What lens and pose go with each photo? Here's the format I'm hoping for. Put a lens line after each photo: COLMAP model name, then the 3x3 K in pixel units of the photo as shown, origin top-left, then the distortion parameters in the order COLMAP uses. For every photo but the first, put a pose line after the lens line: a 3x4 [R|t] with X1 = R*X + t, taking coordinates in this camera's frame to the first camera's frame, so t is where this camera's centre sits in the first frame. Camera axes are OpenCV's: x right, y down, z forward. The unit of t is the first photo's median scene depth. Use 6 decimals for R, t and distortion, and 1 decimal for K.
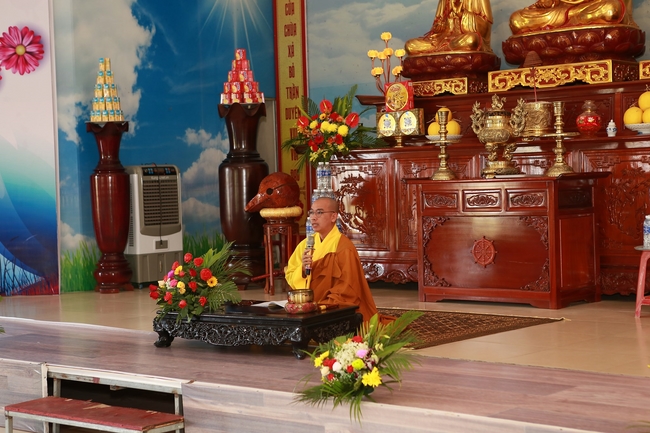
lens RADIAL K [[1197.5, 0, 325.0], [0, 1197.5, 216.5], [0, 0, 1]] dist [0.213093, 0.052409]
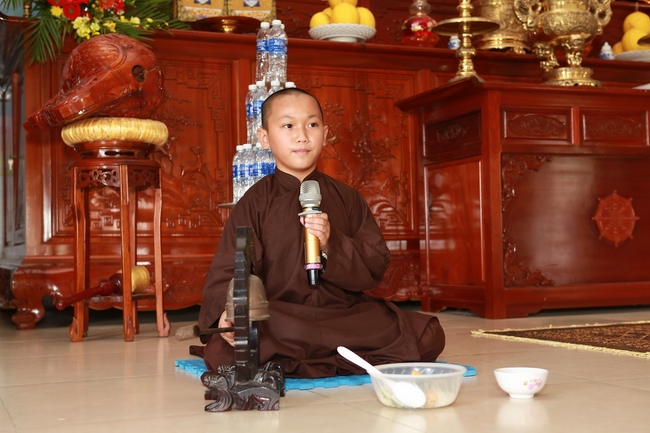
lens RADIAL K [[897.9, 0, 325.0], [0, 897.9, 216.5], [0, 0, 1]] dist [0.017669, 0.007117]
pose [[0.459865, 0.041174, 0.887034, -0.277074], [0.034945, 0.997312, -0.064409, 0.046158], [-0.887301, 0.060617, 0.457190, 0.831933]]
